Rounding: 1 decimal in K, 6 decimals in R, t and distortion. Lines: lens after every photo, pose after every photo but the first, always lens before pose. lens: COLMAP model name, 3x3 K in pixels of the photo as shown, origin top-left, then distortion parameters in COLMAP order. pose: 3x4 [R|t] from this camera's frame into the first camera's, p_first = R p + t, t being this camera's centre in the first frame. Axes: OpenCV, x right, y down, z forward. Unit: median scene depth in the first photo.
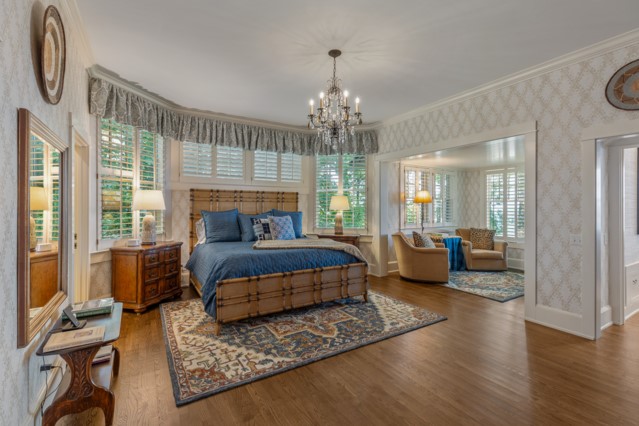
lens RADIAL K [[289.6, 0, 319.5], [0, 289.6, 213.0], [0, 0, 1]] dist [-0.000763, 0.000609]
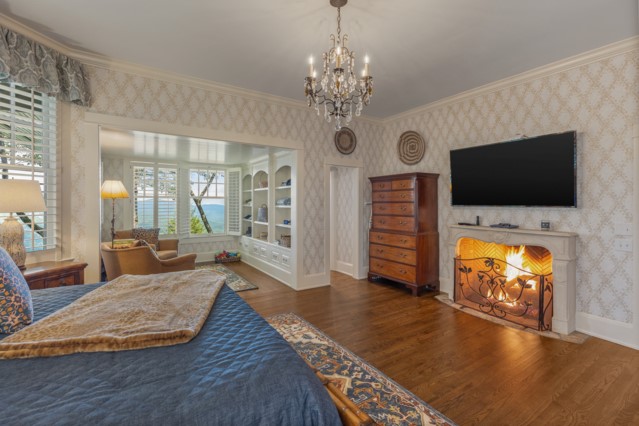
lens RADIAL K [[285.7, 0, 319.5], [0, 285.7, 213.0], [0, 0, 1]] dist [-0.000372, 0.000135]
pose [[-0.024389, -0.039982, 0.998903, -0.662968], [0.013987, 0.999088, 0.040331, -0.041897], [-0.999605, 0.014955, -0.023808, 1.048005]]
